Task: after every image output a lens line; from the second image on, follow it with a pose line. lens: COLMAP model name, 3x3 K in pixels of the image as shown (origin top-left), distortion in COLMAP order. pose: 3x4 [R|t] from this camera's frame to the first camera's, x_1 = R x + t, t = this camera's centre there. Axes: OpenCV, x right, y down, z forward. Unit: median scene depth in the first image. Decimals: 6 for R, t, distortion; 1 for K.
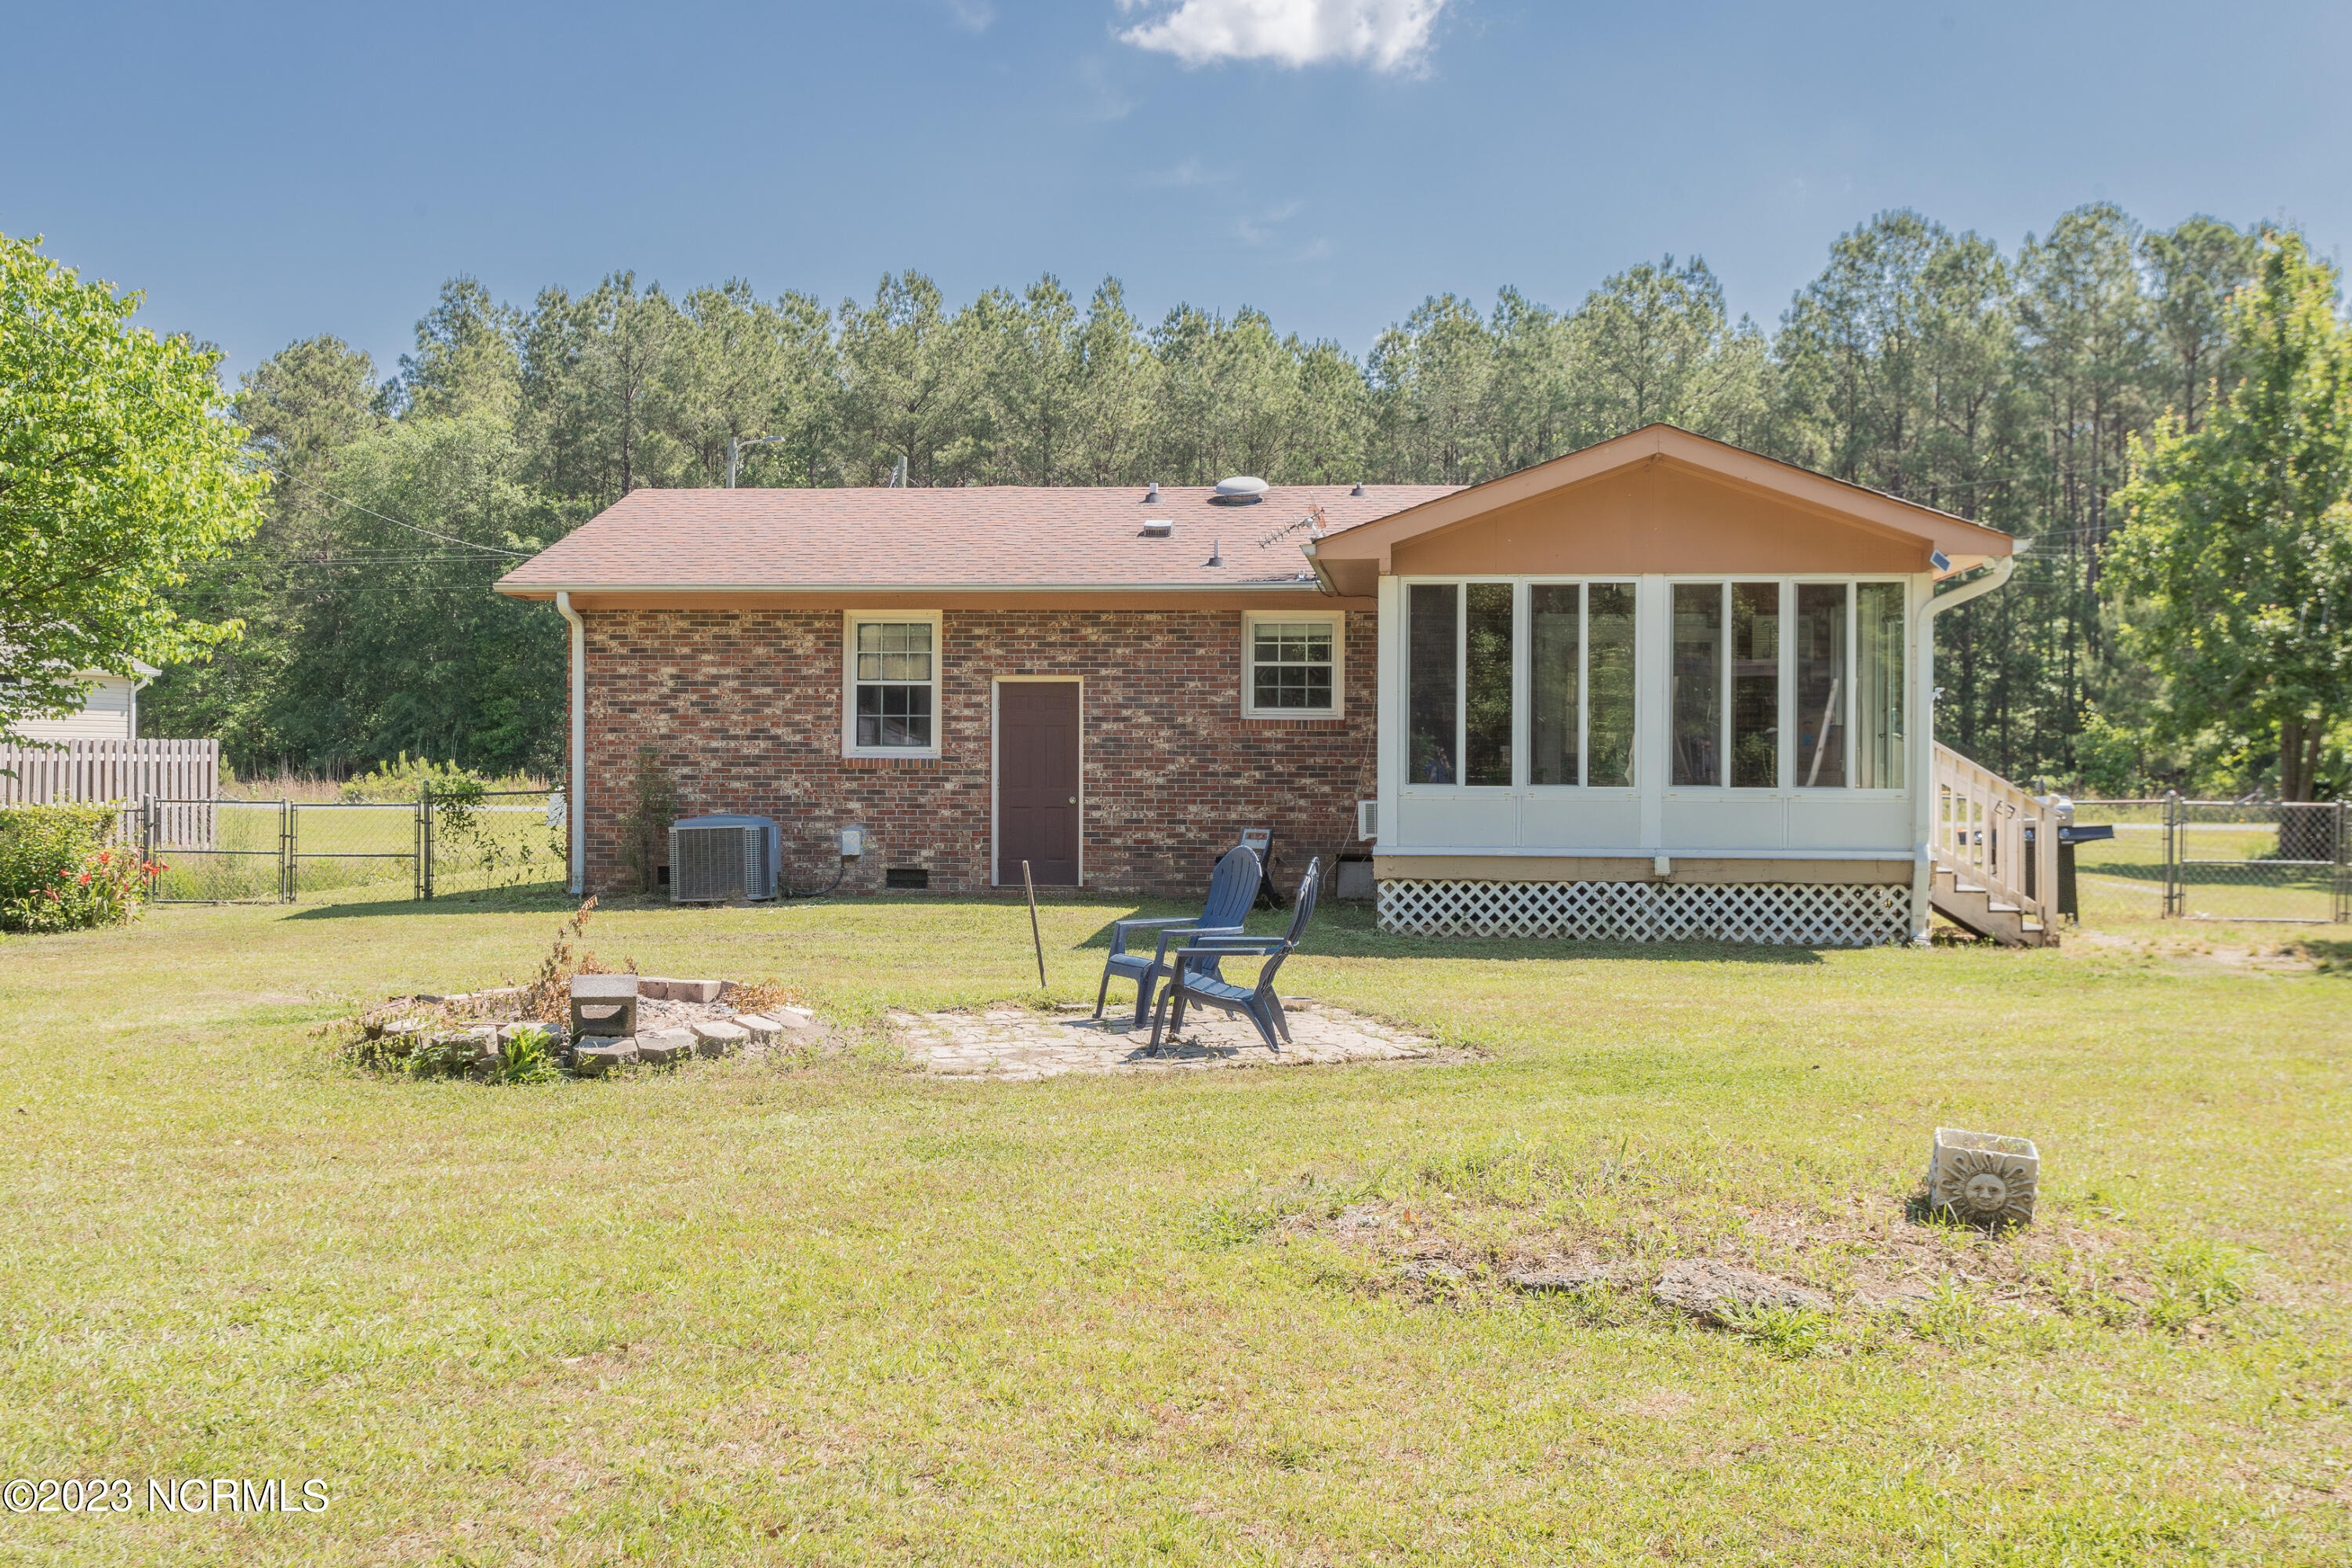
lens RADIAL K [[2487.3, 0, 1175.9], [0, 2487.3, 779.5], [0, 0, 1]] dist [0.009507, 0.000000]
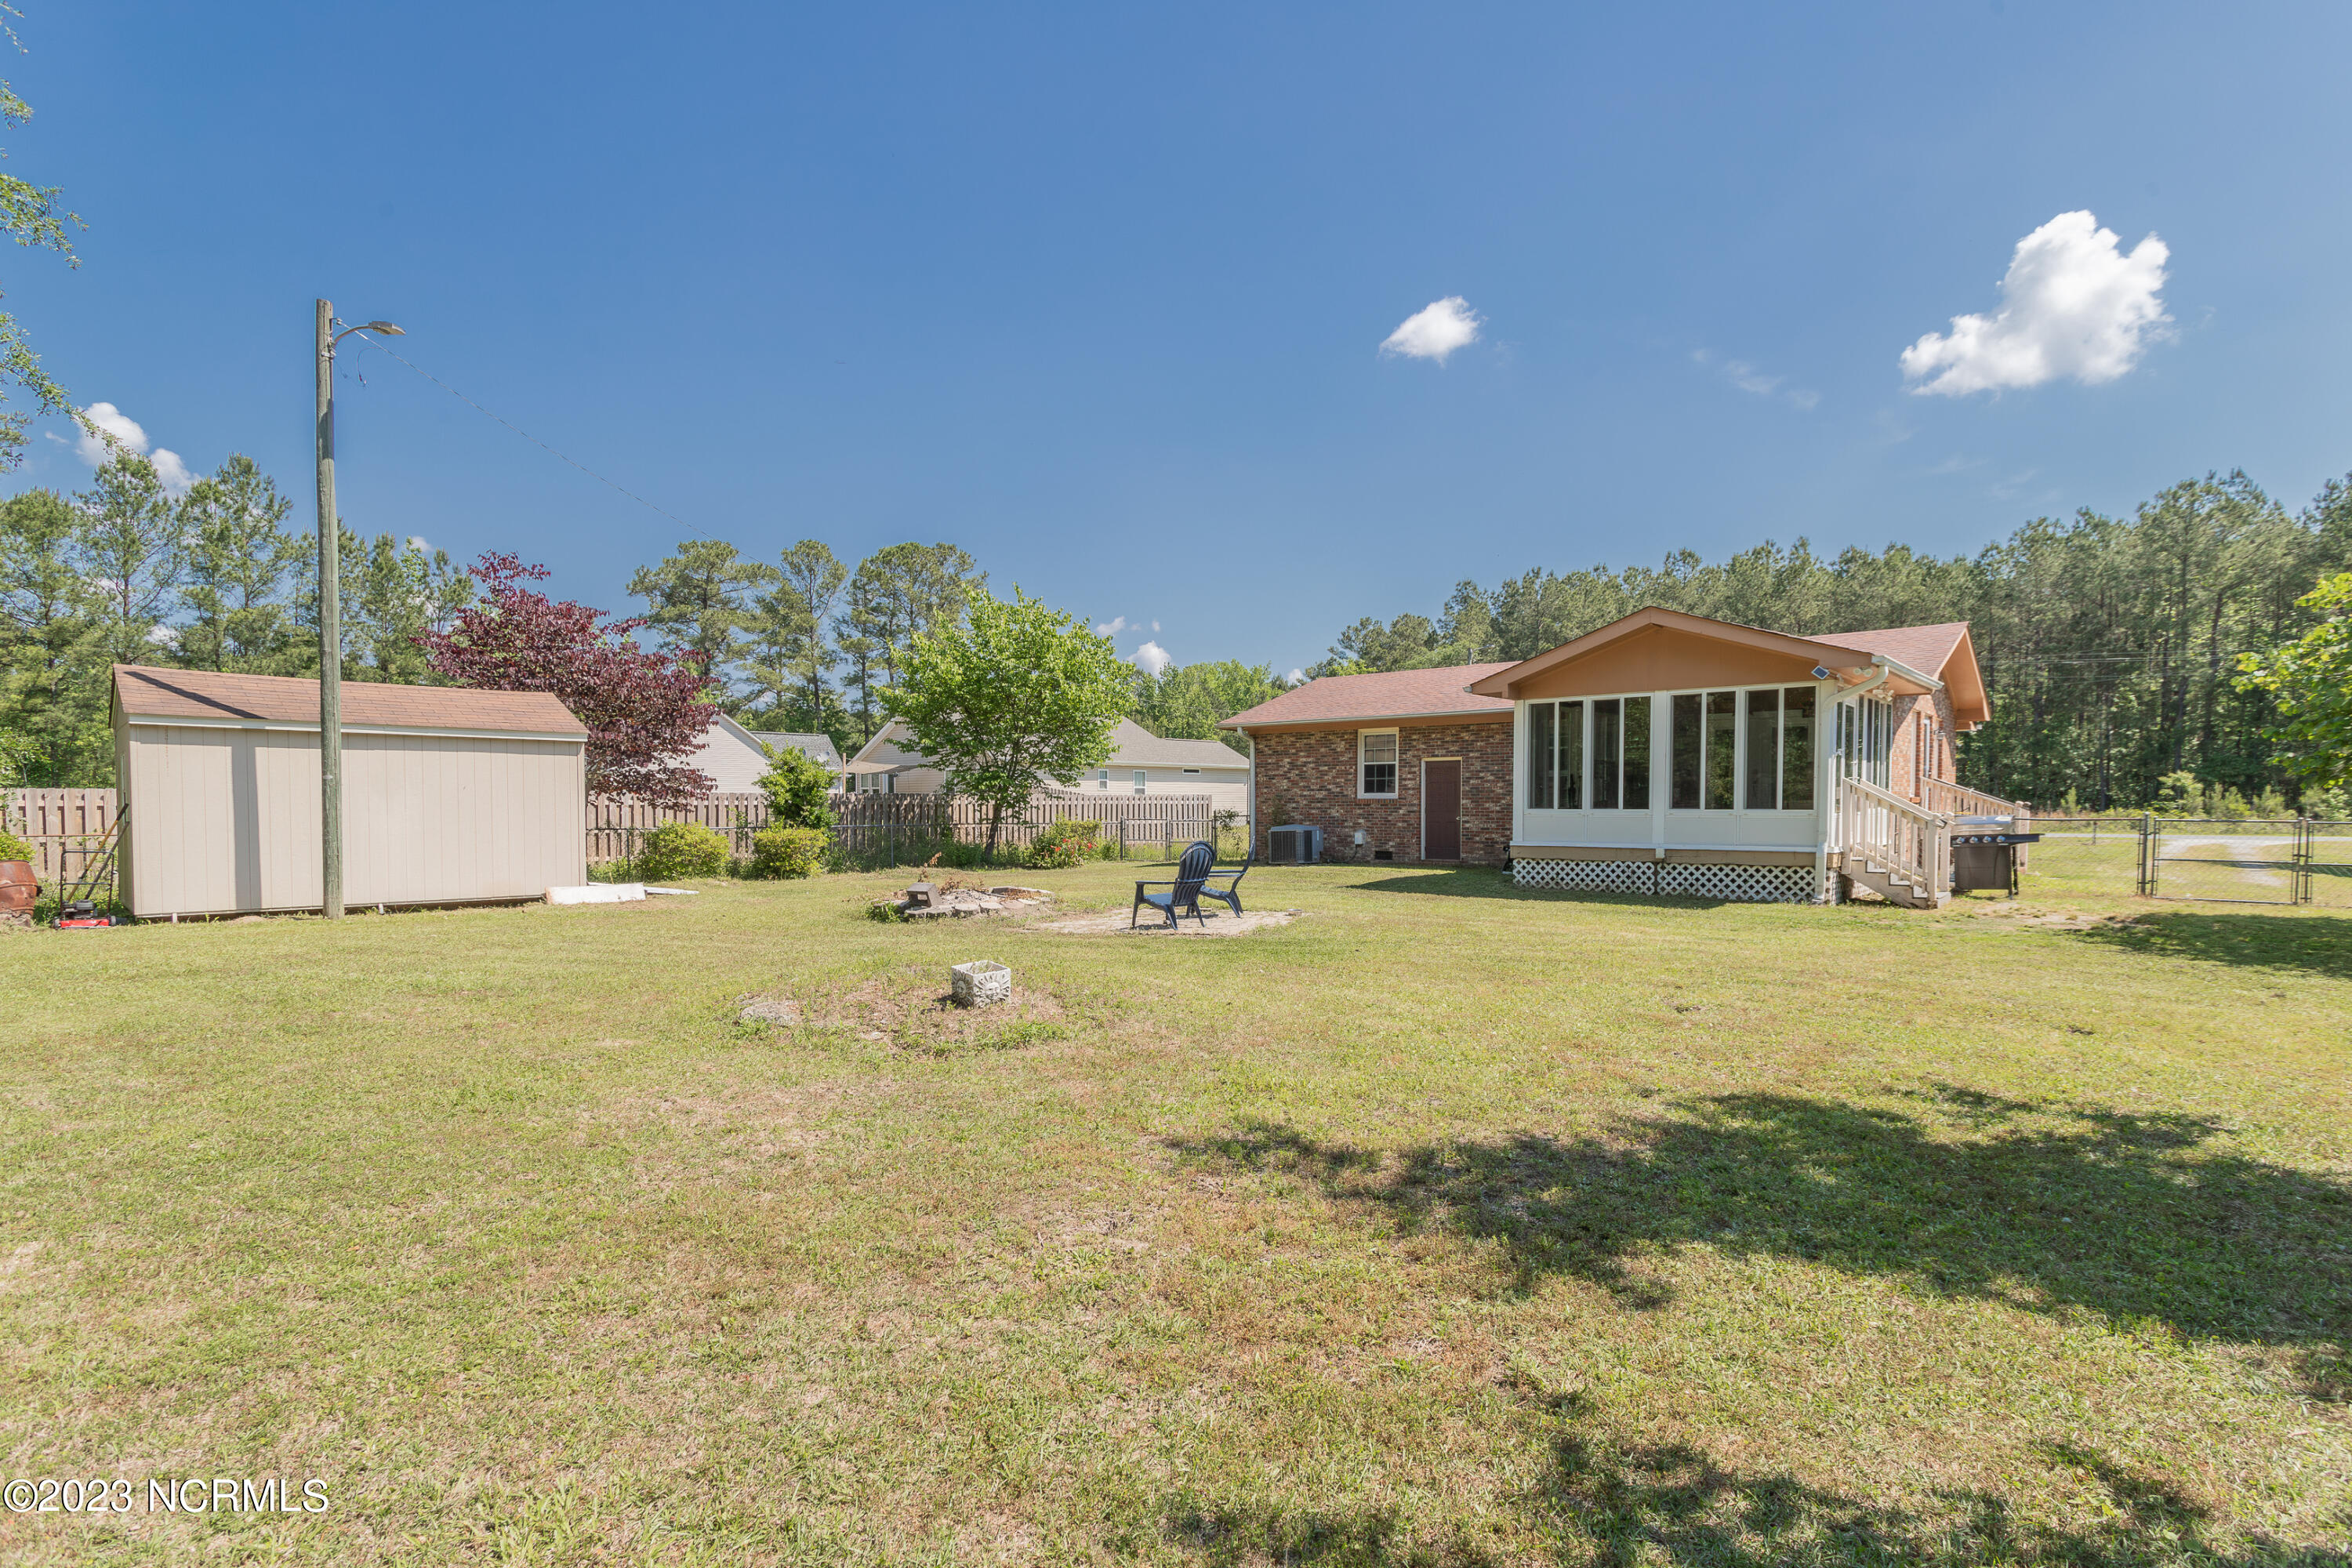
lens RADIAL K [[1168.5, 0, 1179.2], [0, 1168.5, 837.7], [0, 0, 1]] dist [0.007204, -0.000316]
pose [[0.814032, 0.009093, -0.580749, 0.329265], [0.002722, 0.999807, 0.019470, 0.004974], [0.580814, -0.017430, 0.813850, 0.090265]]
